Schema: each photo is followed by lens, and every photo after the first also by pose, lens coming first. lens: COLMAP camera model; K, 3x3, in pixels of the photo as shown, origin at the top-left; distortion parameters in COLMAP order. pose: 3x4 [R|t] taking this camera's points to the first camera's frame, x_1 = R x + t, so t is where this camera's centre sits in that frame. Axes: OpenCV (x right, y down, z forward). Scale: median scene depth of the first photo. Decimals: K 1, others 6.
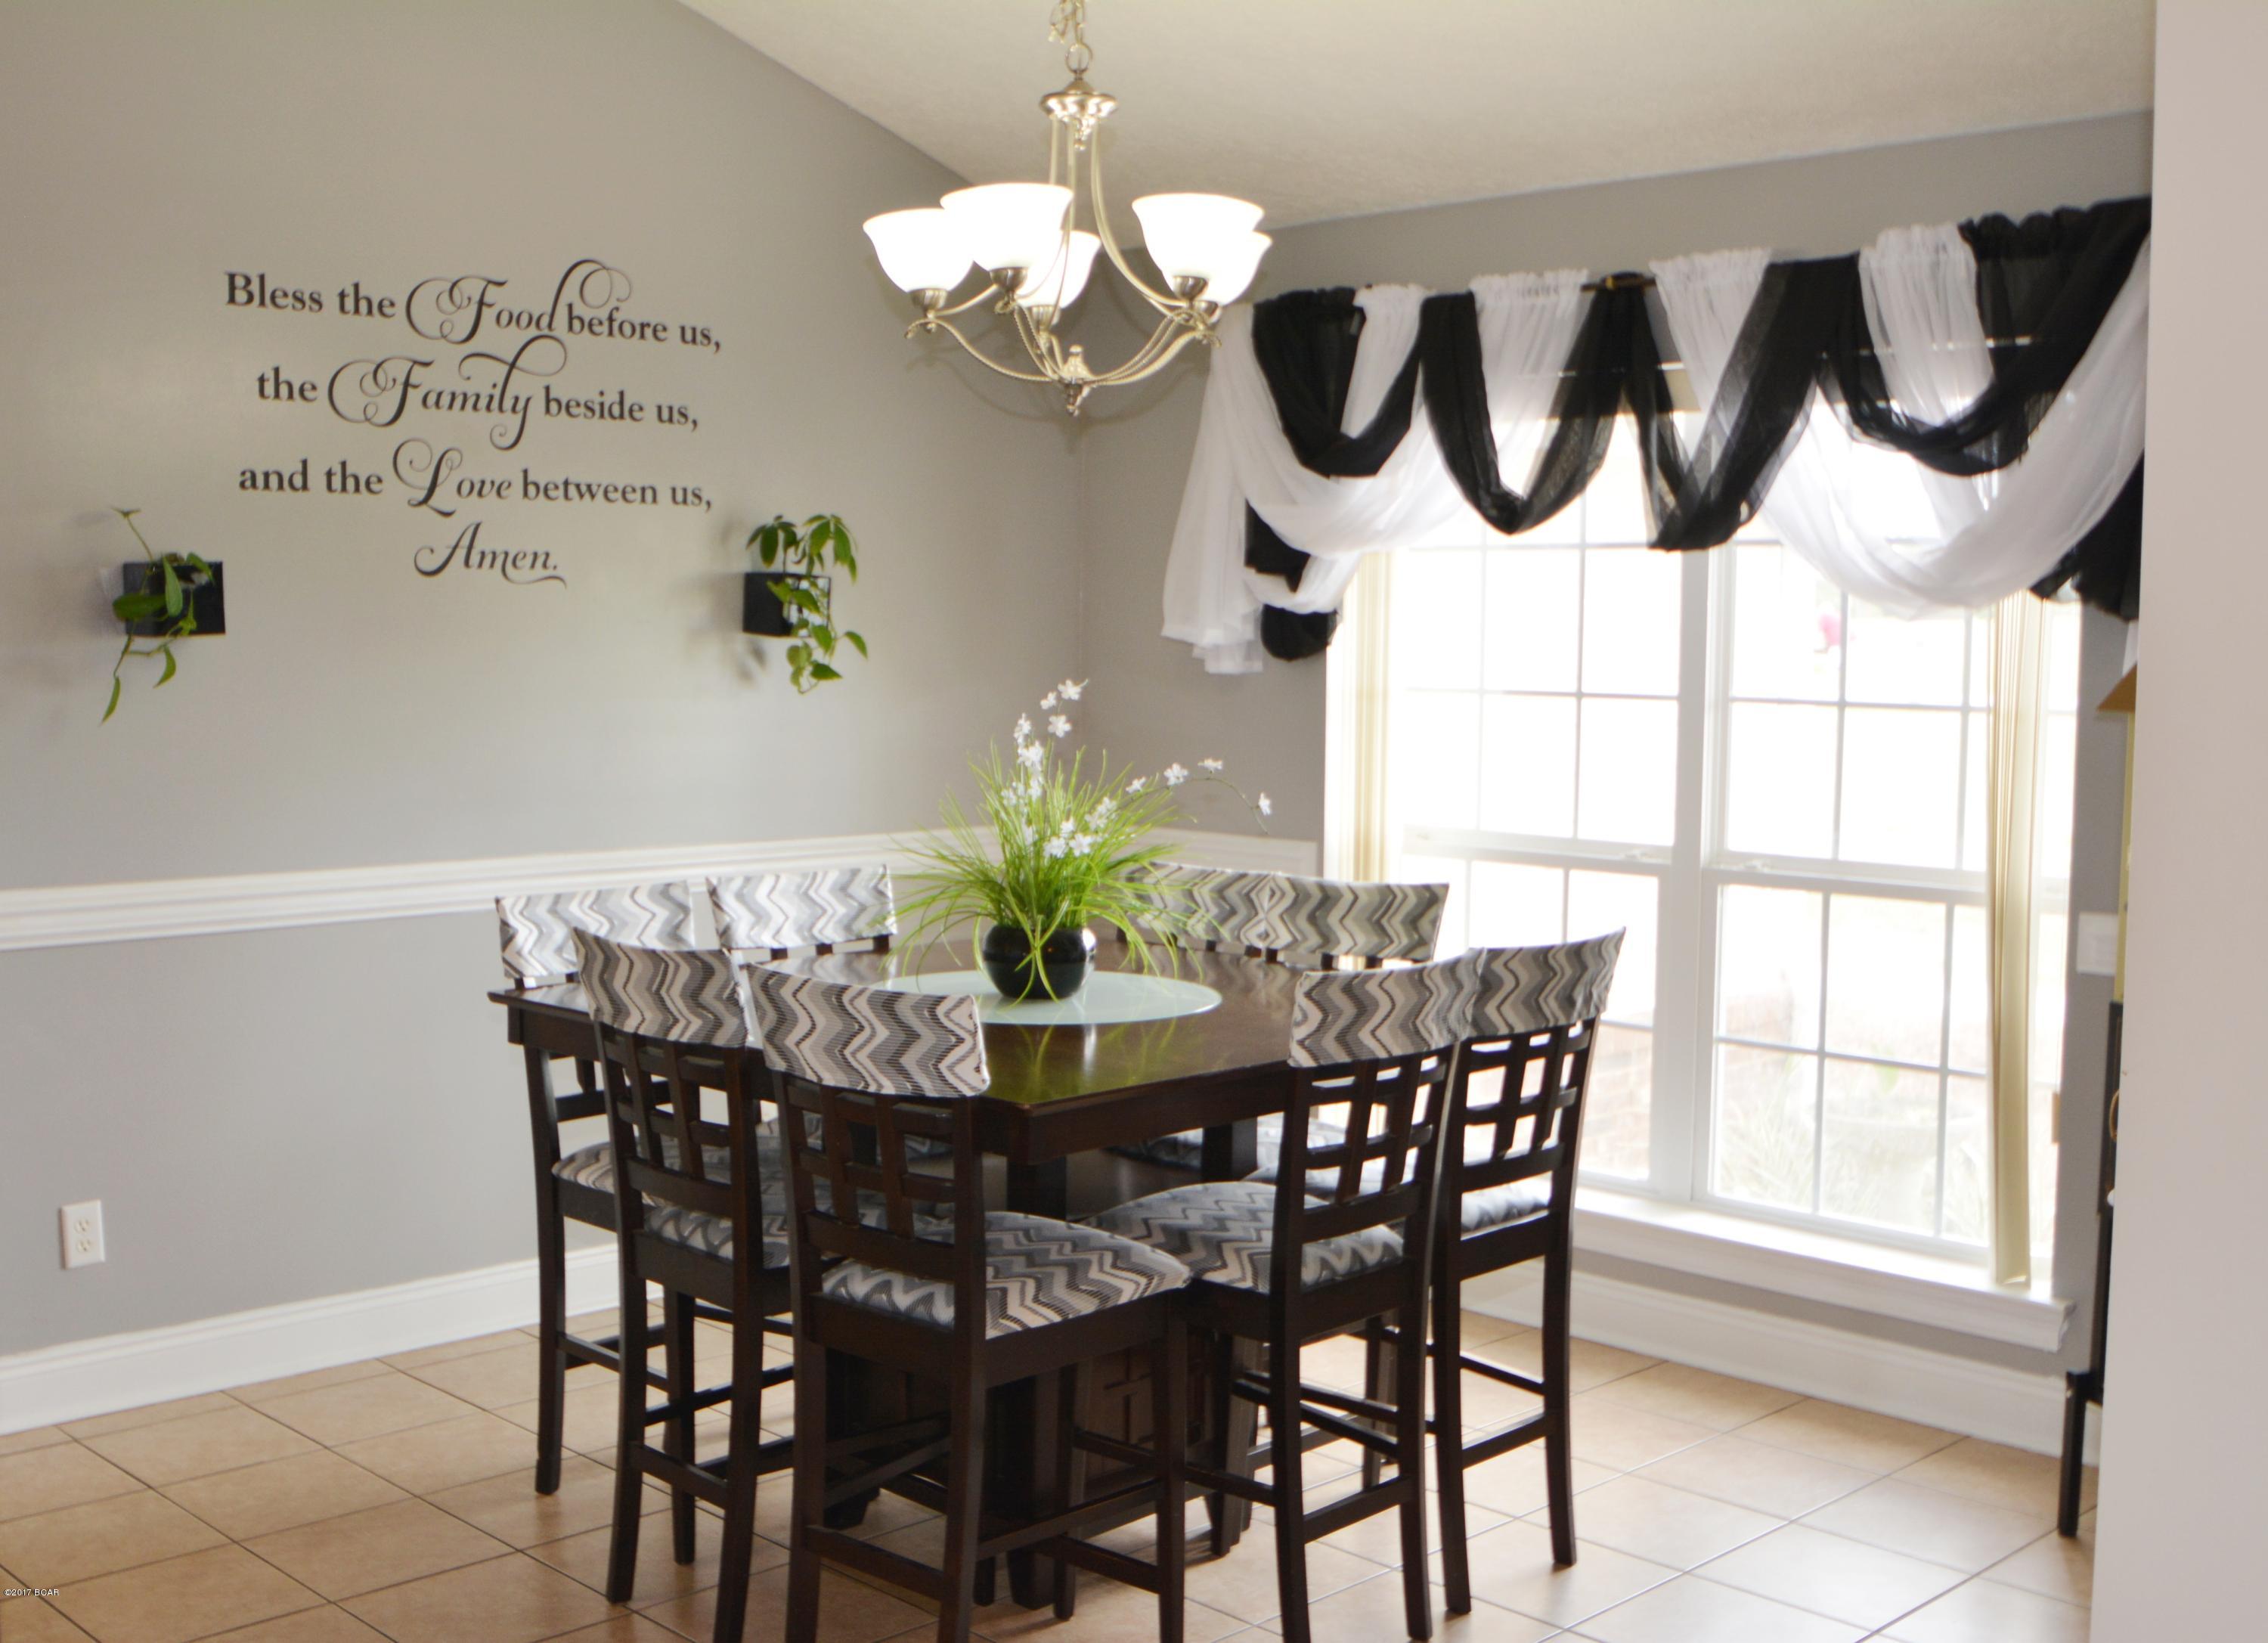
lens RADIAL K [[2538.2, 0, 1134.0], [0, 2538.2, 821.5], [0, 0, 1]] dist [-0.076817, -0.001211]
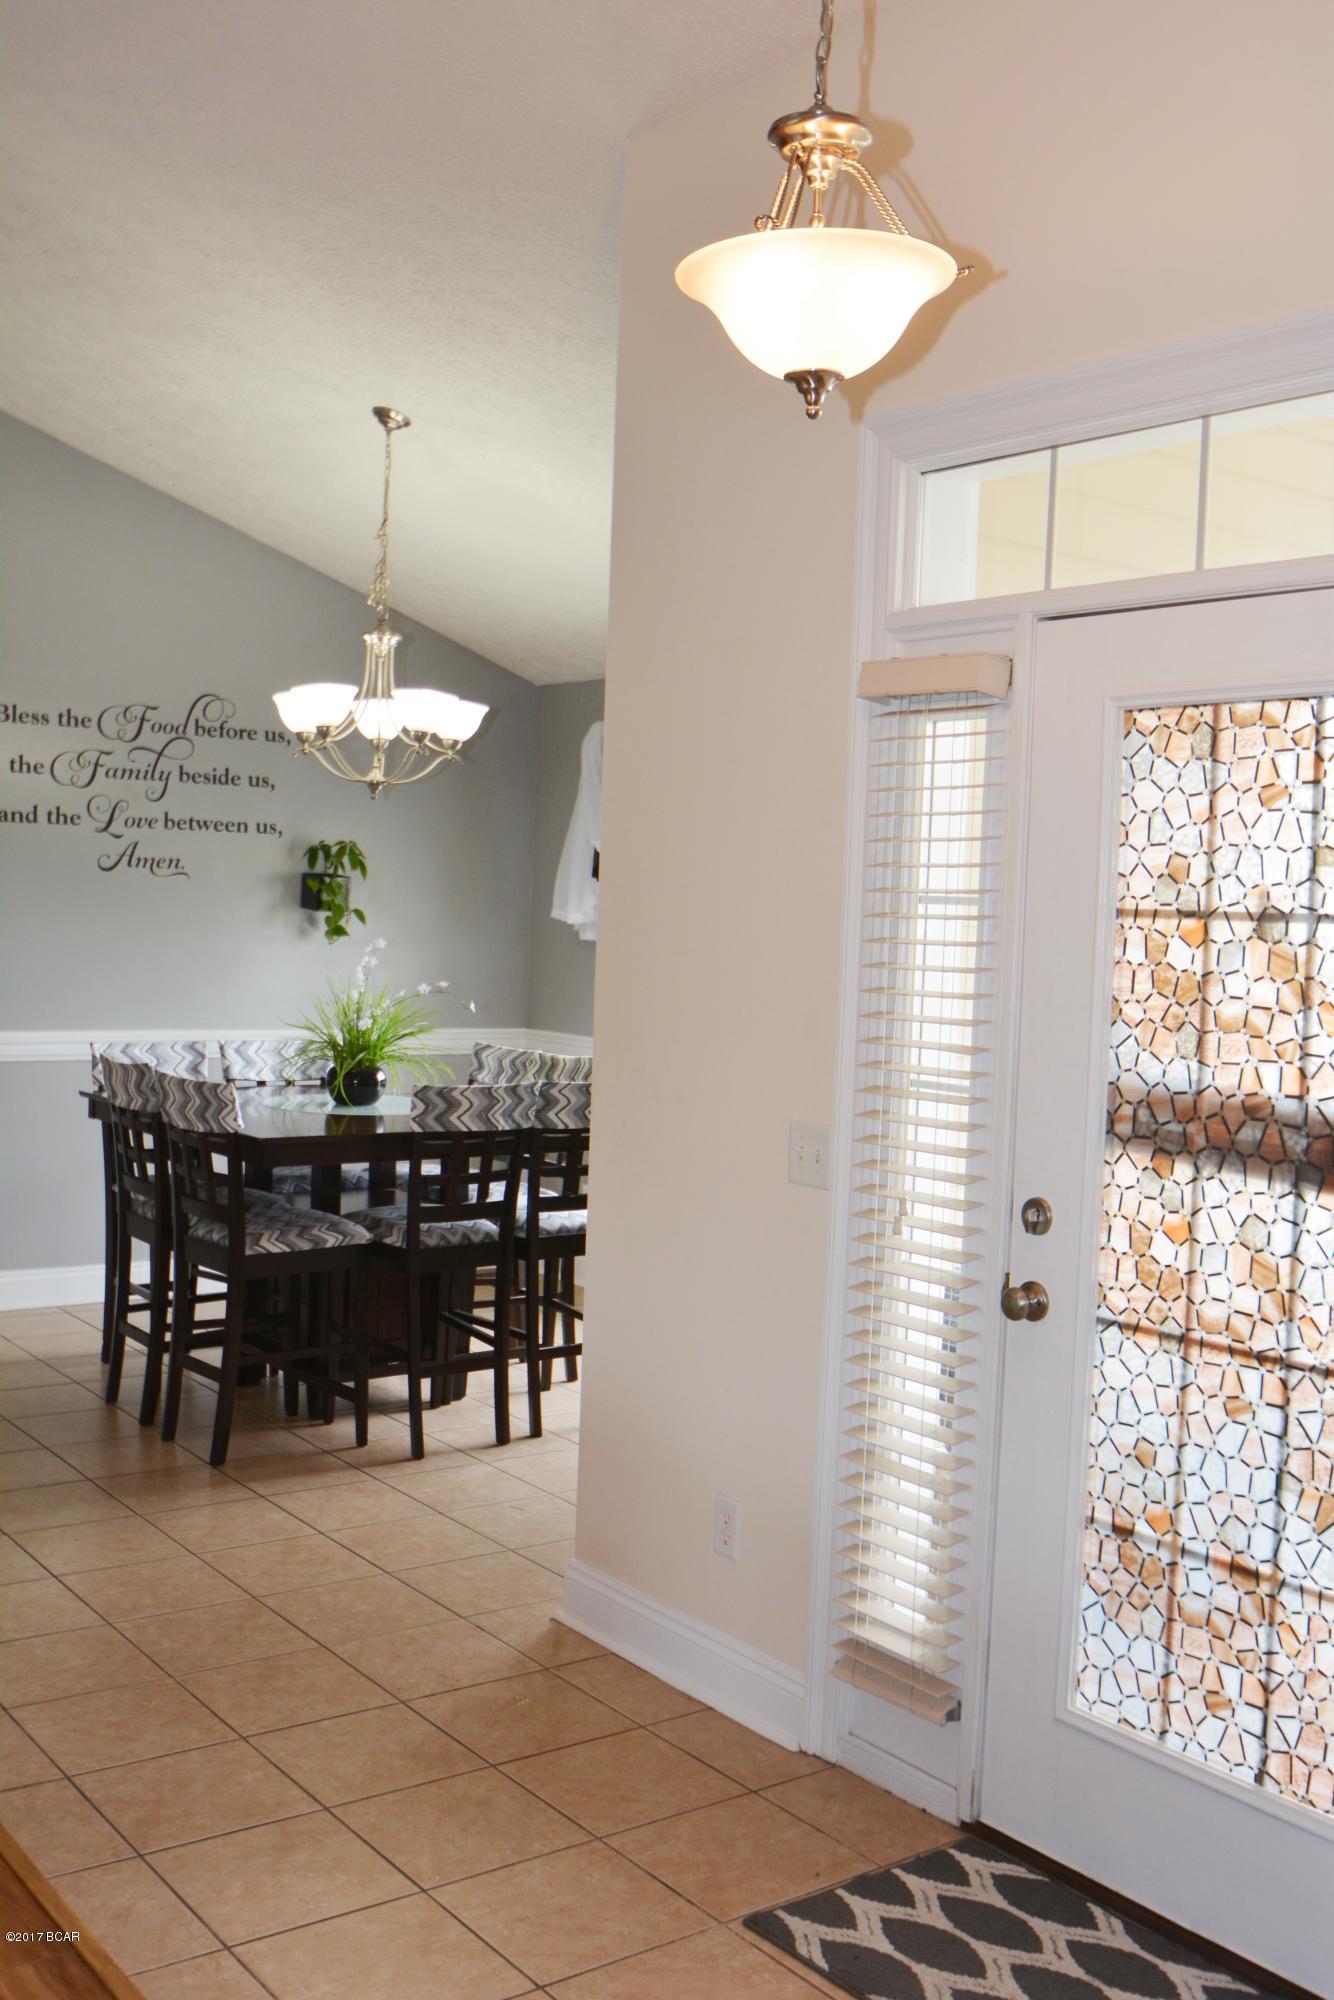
lens RADIAL K [[2002.3, 0, 667.0], [0, 2002.3, 1000.0], [0, 0, 1]] dist [-0.086155, 0.033795]
pose [[0.991720, 0.035222, -0.123494, 0.317436], [-0.039142, 0.998799, -0.029462, 0.022121], [0.122308, 0.034052, 0.991908, -0.379239]]
